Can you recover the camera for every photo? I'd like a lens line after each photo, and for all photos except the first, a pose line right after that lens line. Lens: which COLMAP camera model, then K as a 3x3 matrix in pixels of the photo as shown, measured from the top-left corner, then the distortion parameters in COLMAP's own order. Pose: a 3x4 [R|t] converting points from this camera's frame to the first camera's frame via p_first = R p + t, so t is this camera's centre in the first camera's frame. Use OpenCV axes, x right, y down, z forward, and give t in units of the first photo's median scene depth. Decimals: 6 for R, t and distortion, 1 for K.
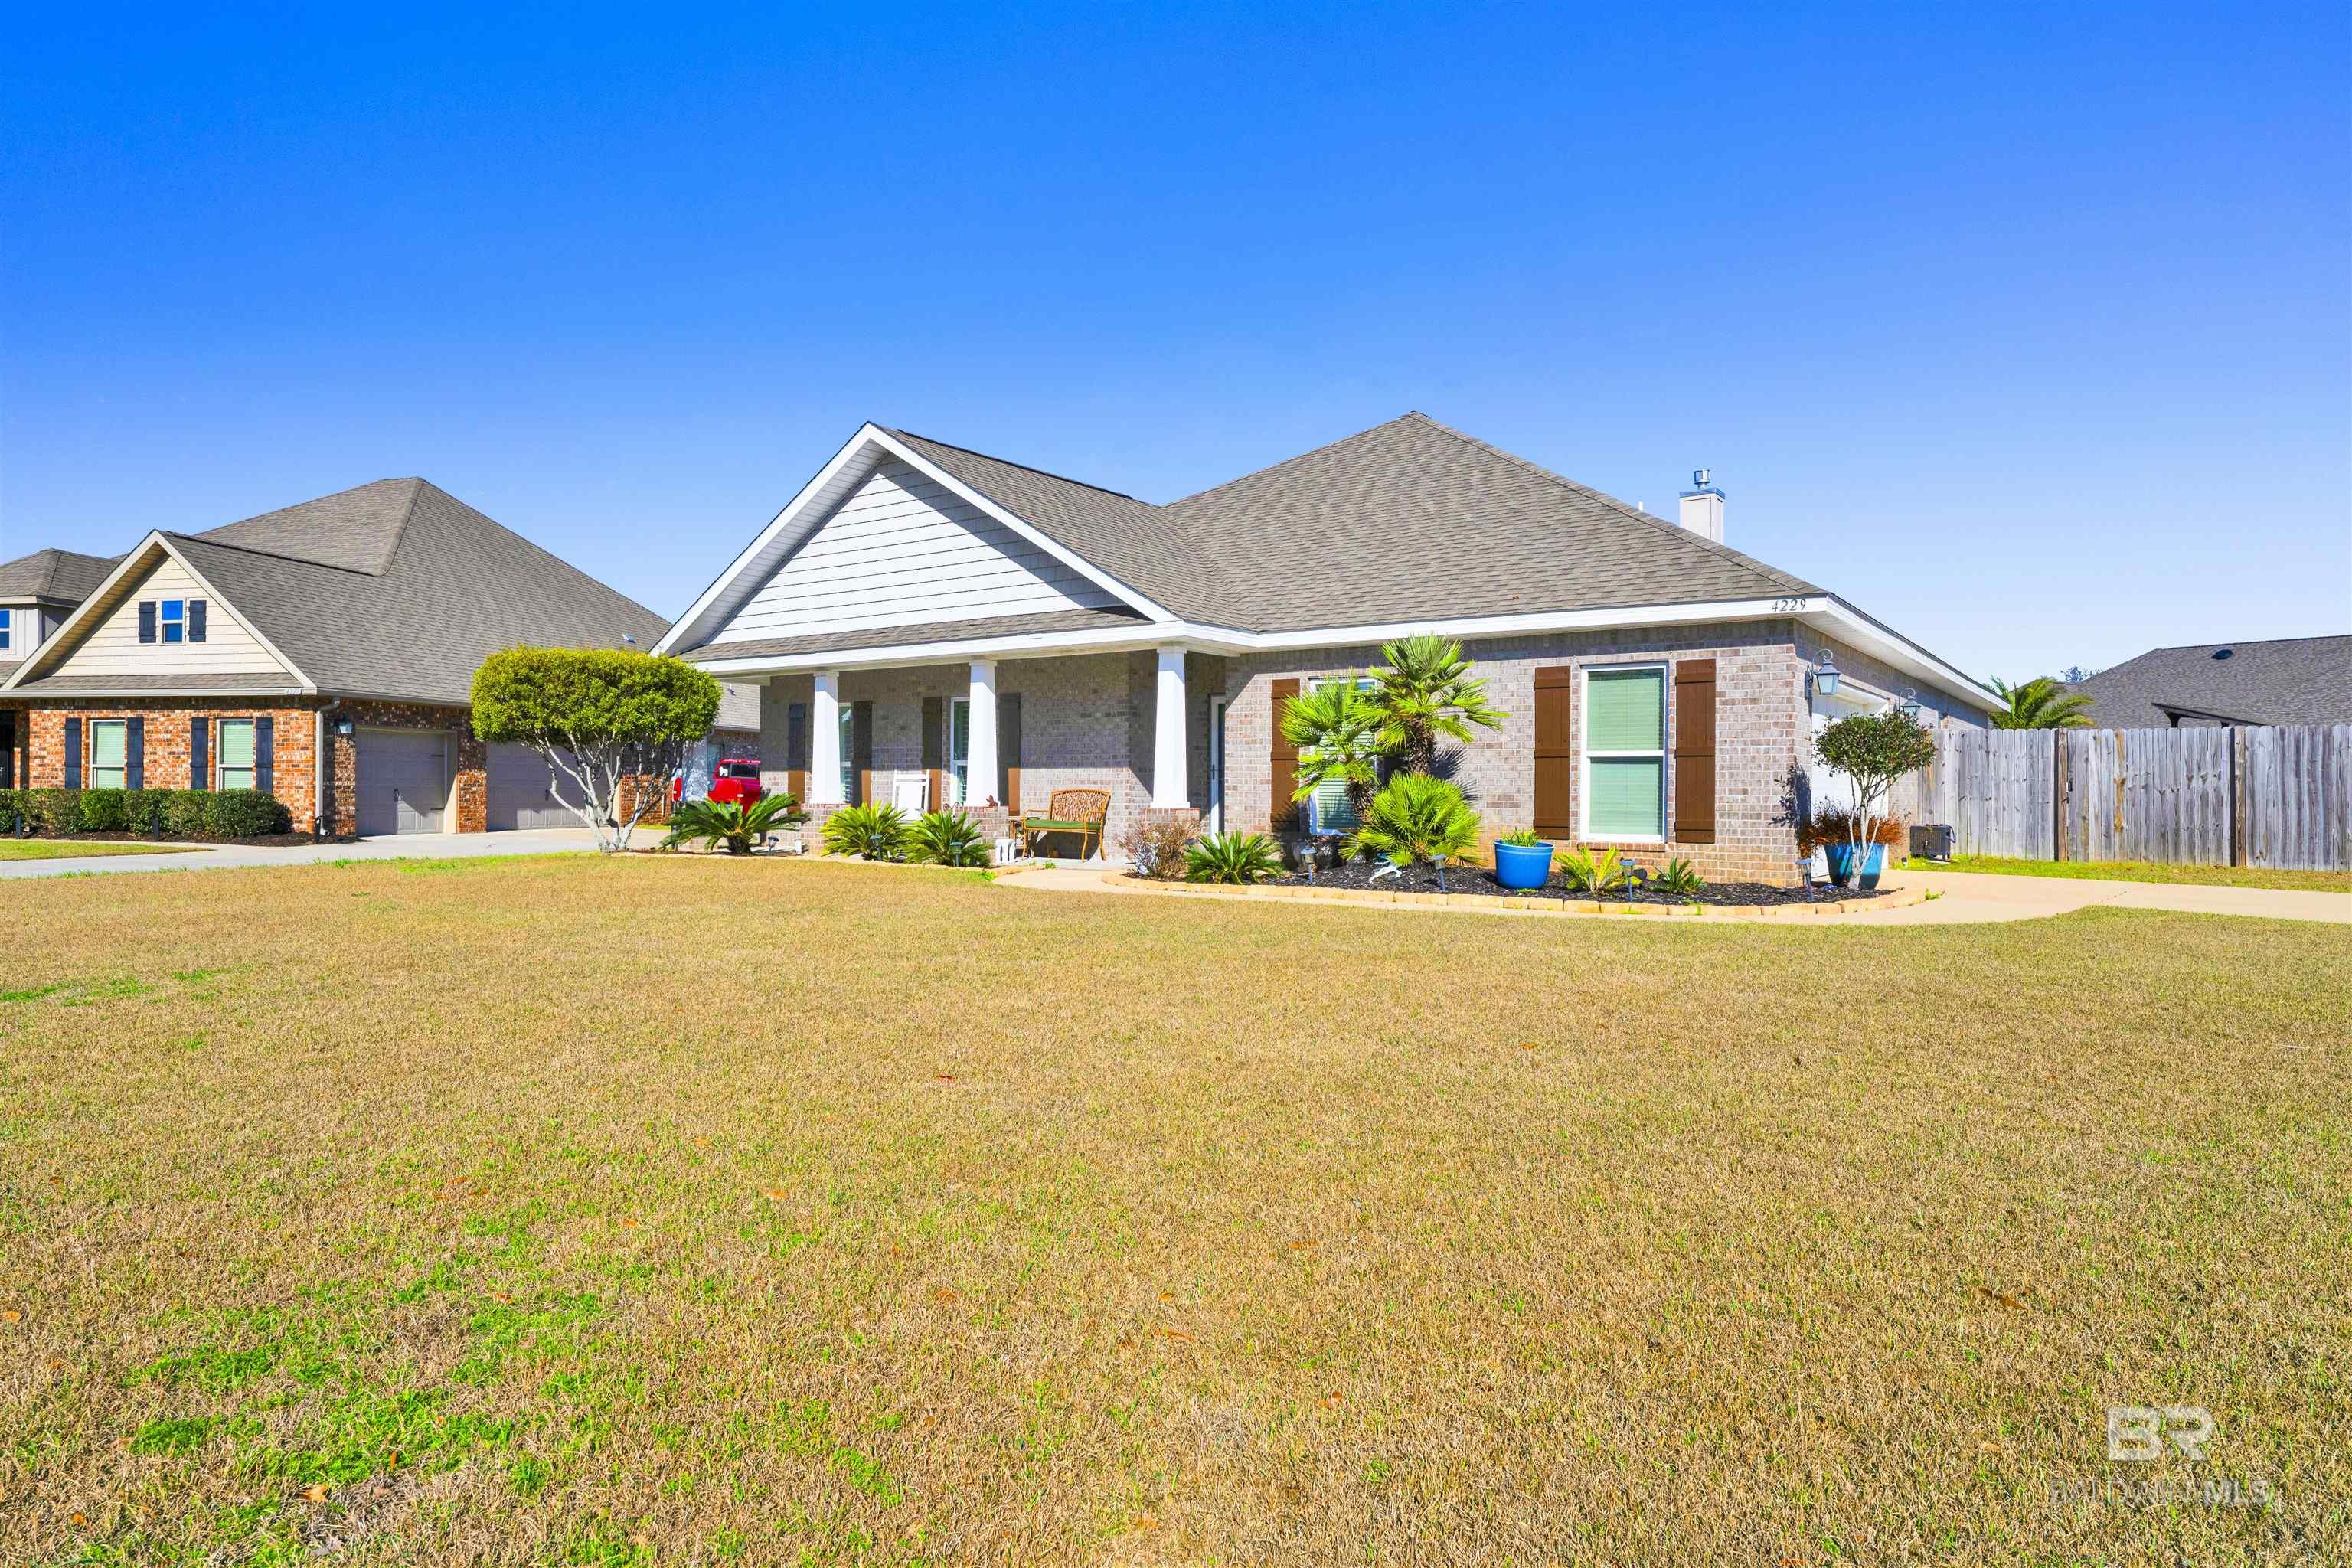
lens RADIAL K [[1384.0, 0, 1176.0], [0, 1384.0, 784.0], [0, 0, 1]] dist [-0.000365, -0.000226]
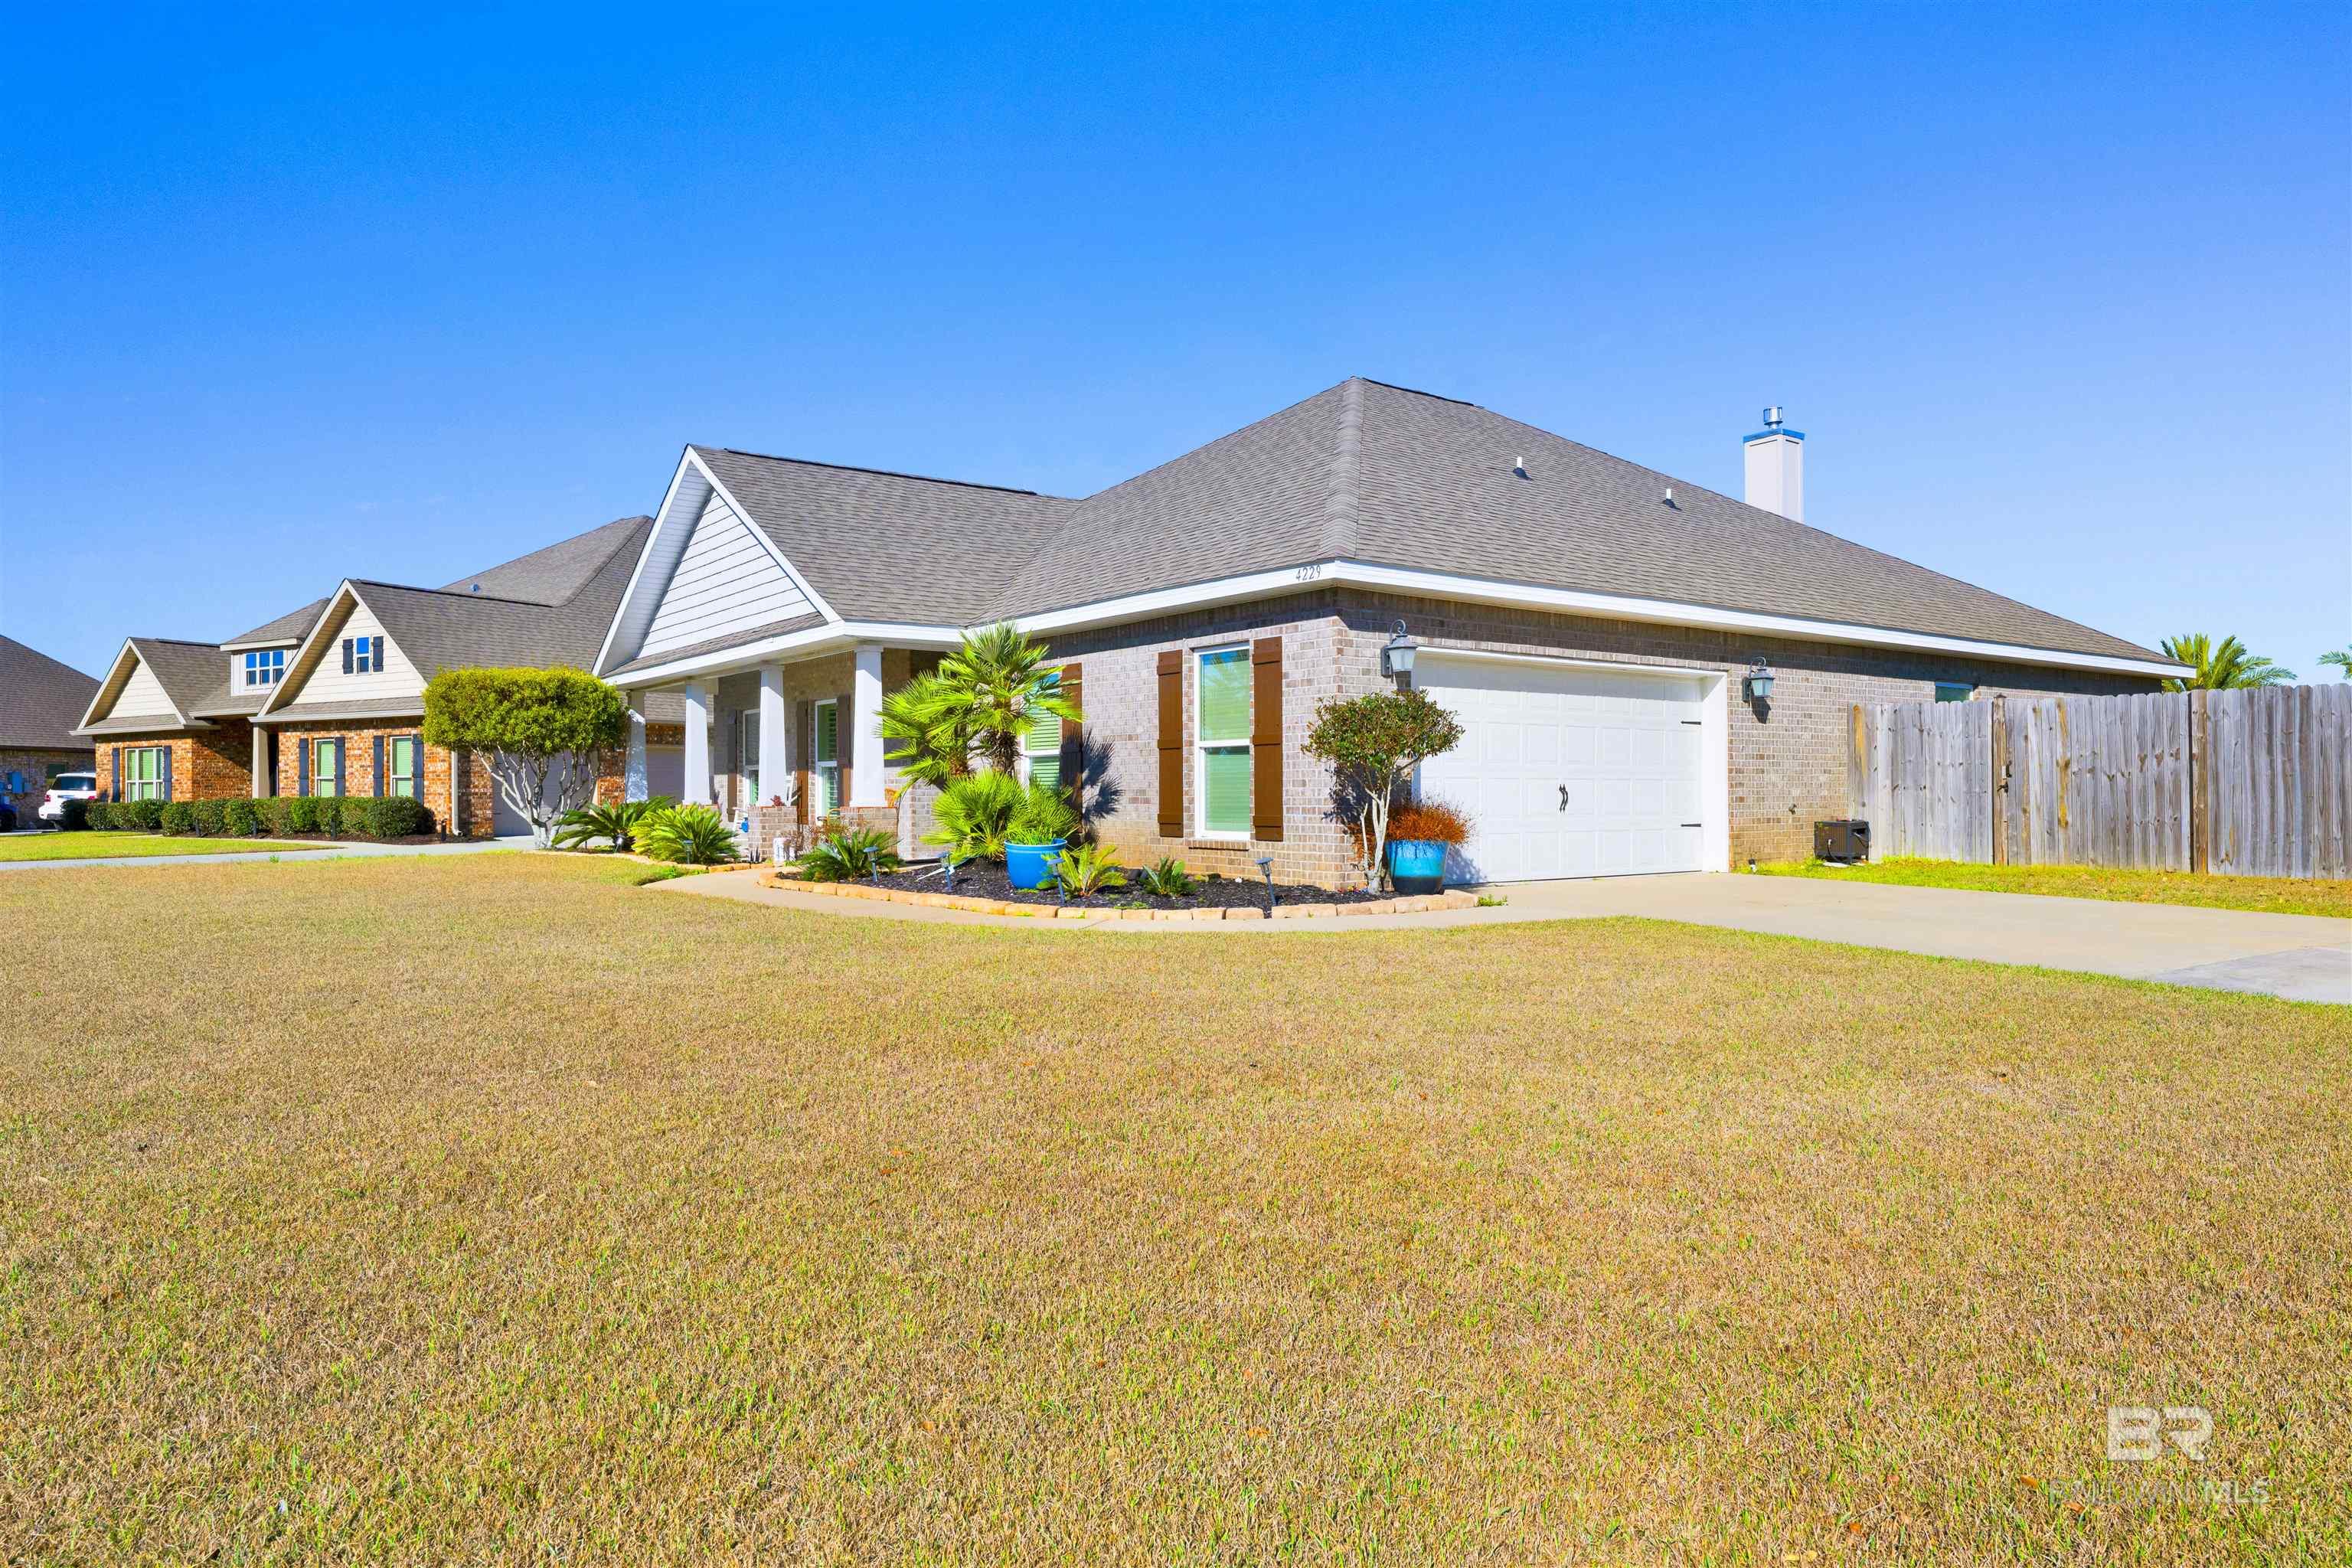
lens RADIAL K [[1423.8, 0, 1176.0], [0, 1423.8, 784.0], [0, 0, 1]] dist [-0.001756, -0.000034]
pose [[0.952778, -0.011976, -0.303432, 0.451595], [0.012059, 0.999926, -0.001599, 0.004740], [0.303428, -0.002136, 0.952852, 0.072658]]
